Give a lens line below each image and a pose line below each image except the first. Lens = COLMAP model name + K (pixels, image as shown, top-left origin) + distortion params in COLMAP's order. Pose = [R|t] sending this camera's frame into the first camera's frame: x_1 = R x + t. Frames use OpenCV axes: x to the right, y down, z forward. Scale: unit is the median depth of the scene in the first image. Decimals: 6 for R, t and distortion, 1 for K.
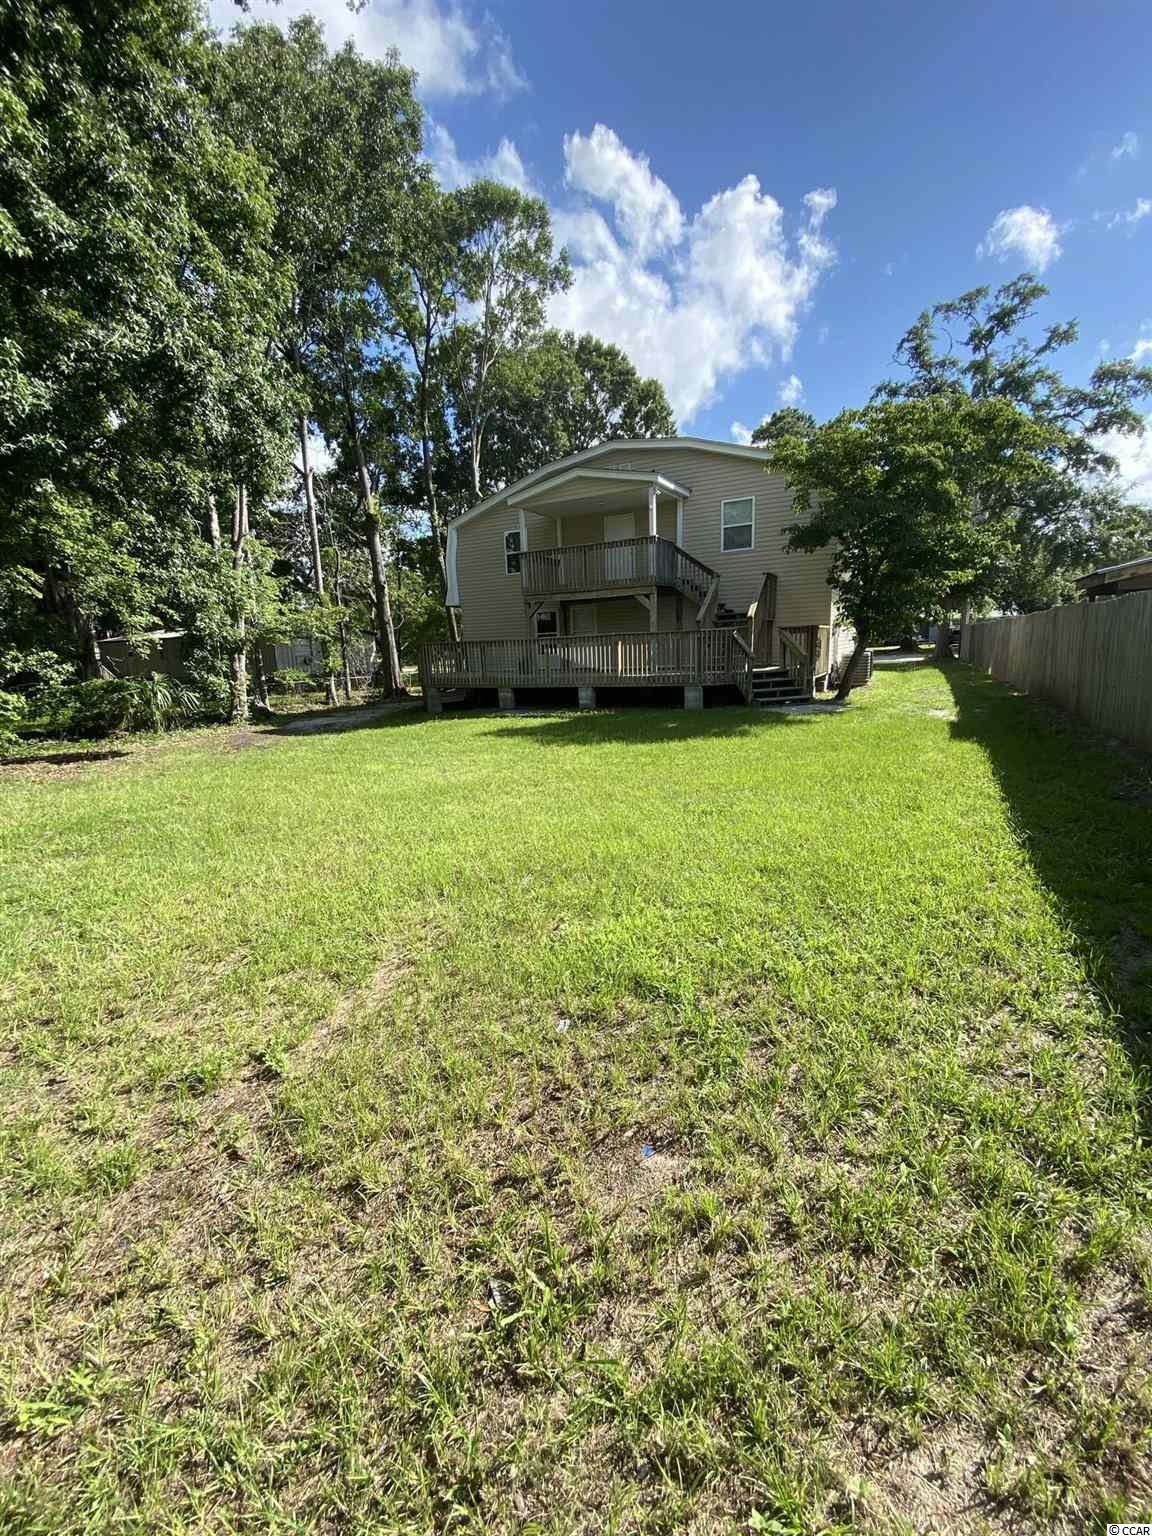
lens RADIAL K [[615.0, 0, 576.0], [0, 615.0, 768.0], [0, 0, 1]] dist [0.001712, 0.000023]
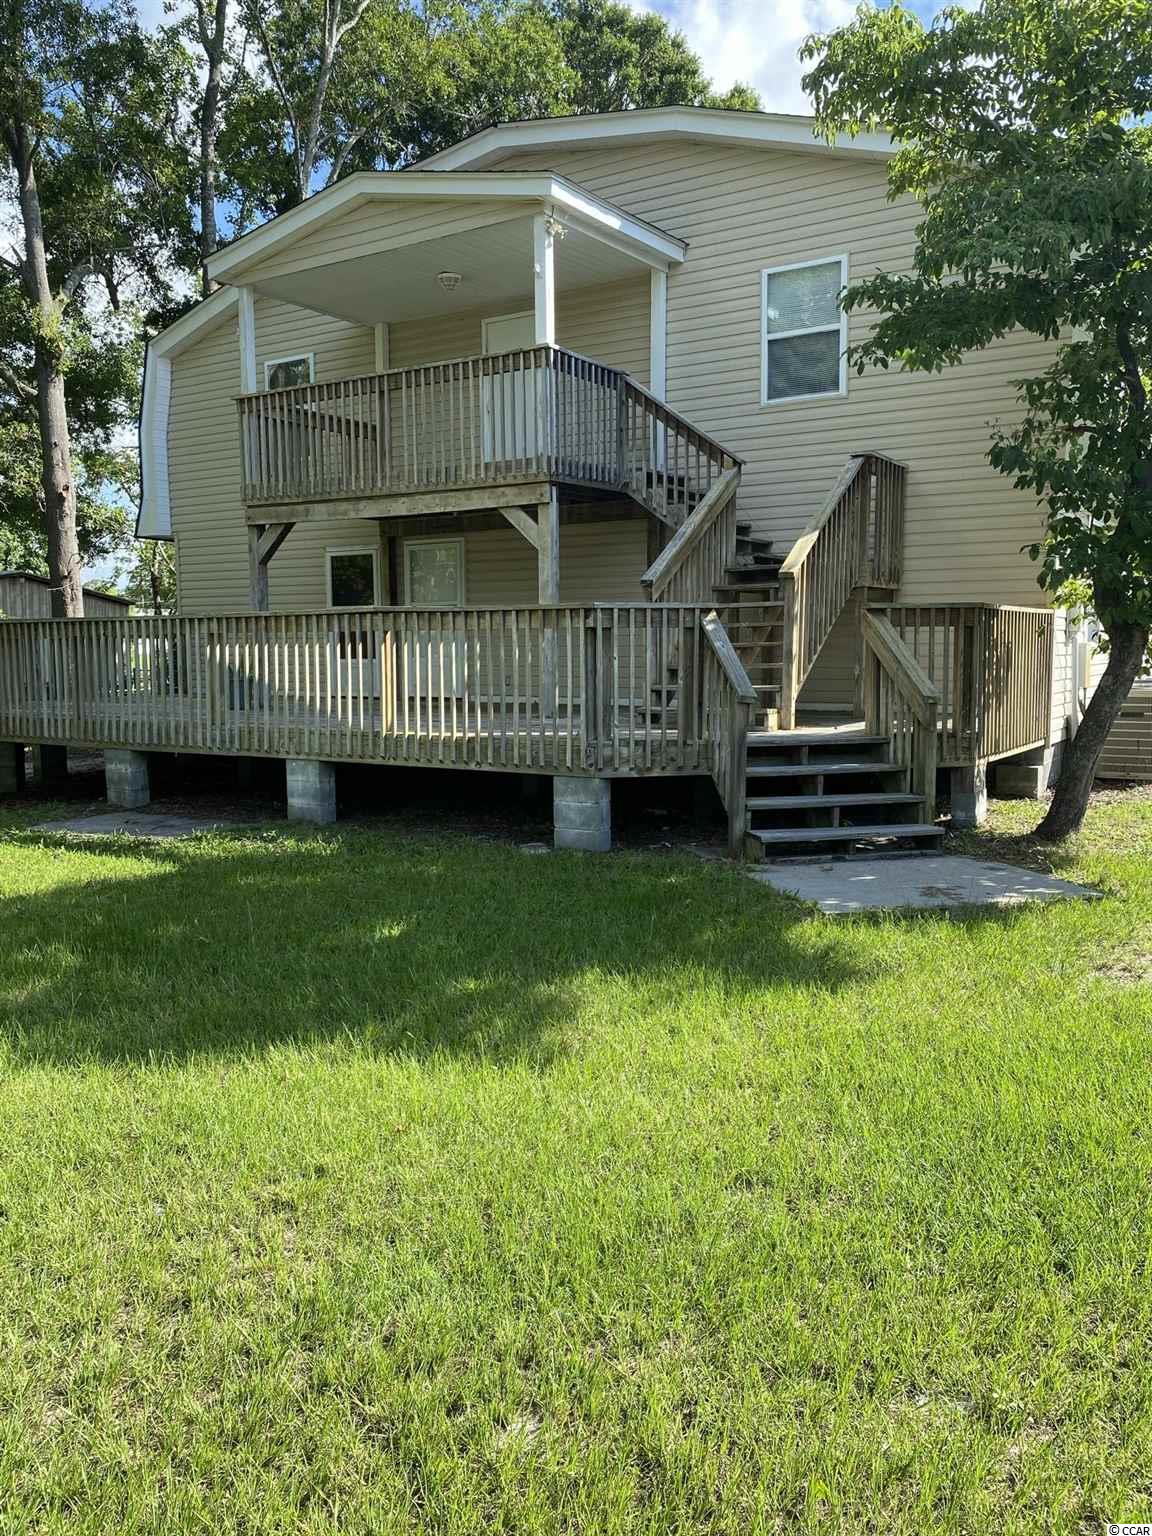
lens RADIAL K [[1150.6, 0, 576.0], [0, 1150.6, 768.0], [0, 0, 1]] dist [-0.005876, -0.001073]
pose [[0.995680, 0.041219, -0.083205, 0.213473], [-0.047847, 0.995702, -0.079301, -0.080499], [0.079579, 0.082940, 0.993372, 0.358260]]
